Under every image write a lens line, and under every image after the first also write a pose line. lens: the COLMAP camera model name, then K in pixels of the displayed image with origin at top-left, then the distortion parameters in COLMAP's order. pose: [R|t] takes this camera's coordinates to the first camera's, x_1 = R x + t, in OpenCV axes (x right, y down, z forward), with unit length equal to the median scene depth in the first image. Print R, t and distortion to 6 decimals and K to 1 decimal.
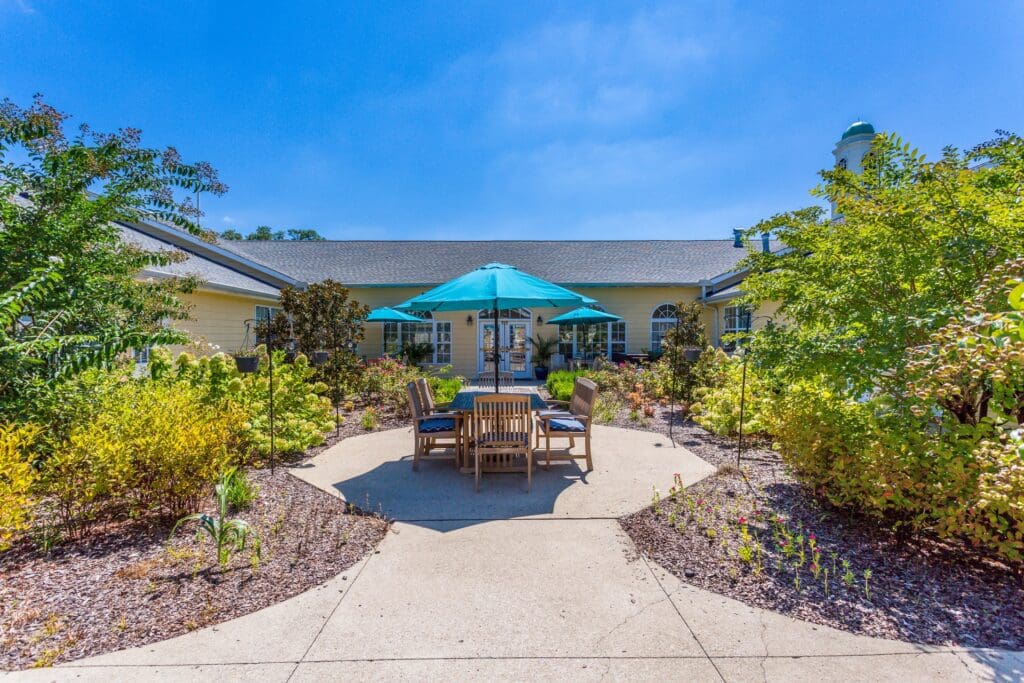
lens RADIAL K [[486.0, 0, 512.0], [0, 486.0, 341.5], [0, 0, 1]] dist [0.011758, -0.000295]
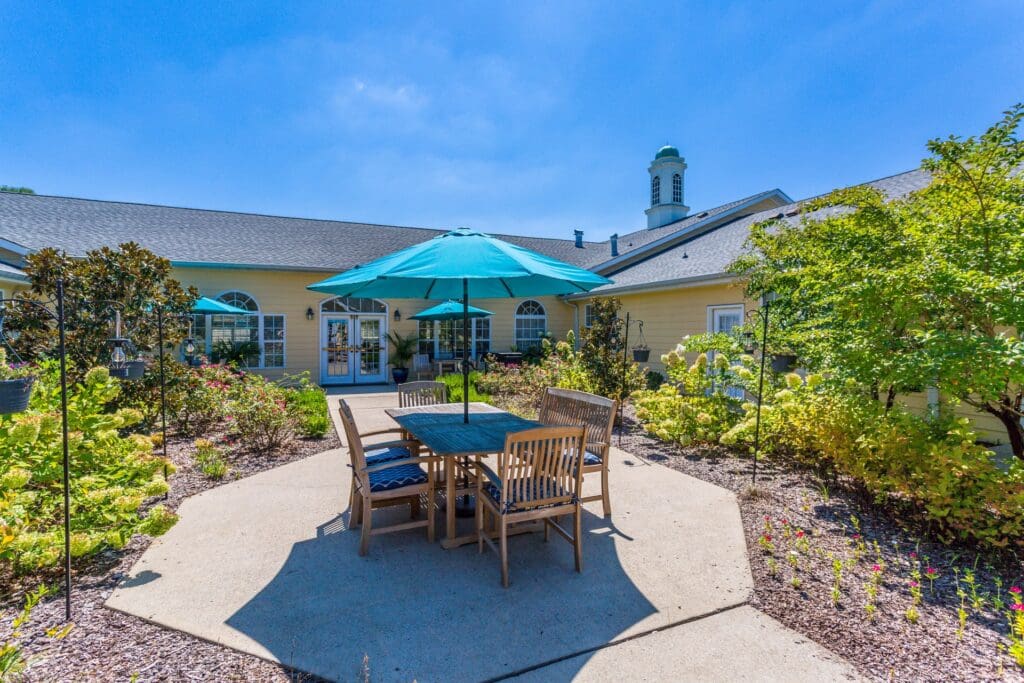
lens RADIAL K [[486.0, 0, 512.0], [0, 486.0, 341.5], [0, 0, 1]] dist [0.011758, -0.000295]
pose [[0.923911, -0.004544, 0.382581, -0.091568], [0.001701, 0.999968, 0.007770, -0.002627], [-0.382604, -0.006528, 0.923889, 0.128513]]
